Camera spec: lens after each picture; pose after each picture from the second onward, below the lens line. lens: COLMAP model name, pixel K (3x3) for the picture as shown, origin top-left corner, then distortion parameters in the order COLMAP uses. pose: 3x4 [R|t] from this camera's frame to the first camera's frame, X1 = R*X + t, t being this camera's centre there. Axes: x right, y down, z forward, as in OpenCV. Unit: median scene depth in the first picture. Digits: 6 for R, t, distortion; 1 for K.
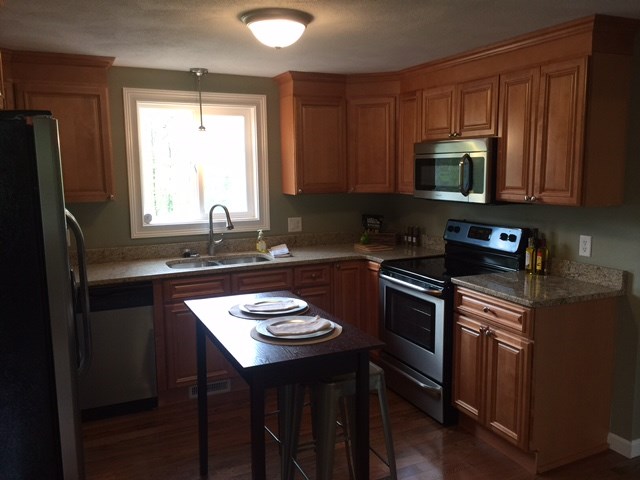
lens RADIAL K [[533.5, 0, 325.3], [0, 533.5, 242.0], [0, 0, 1]] dist [-0.008735, -0.046601]
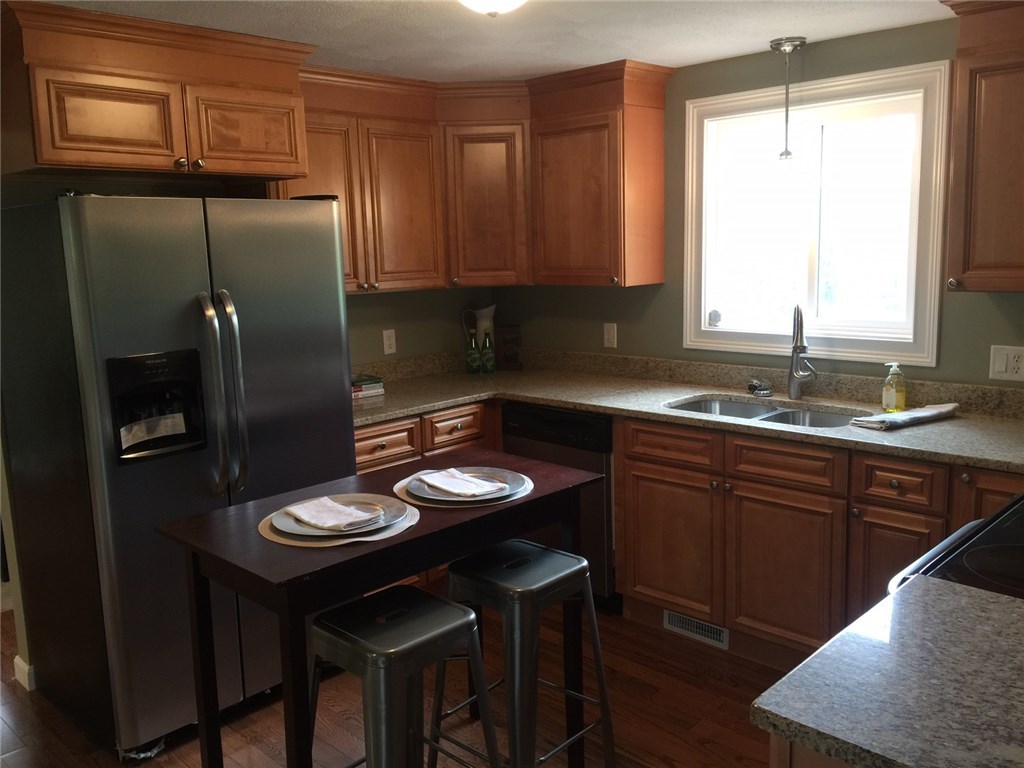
lens RADIAL K [[853.6, 0, 517.8], [0, 853.6, 378.6], [0, 0, 1]] dist [-0.008735, -0.046601]
pose [[0.336165, 0.145965, -0.930423, 0.492622], [-0.104380, 0.987605, 0.117223, -0.066475], [0.936001, 0.057711, 0.347235, 0.475361]]
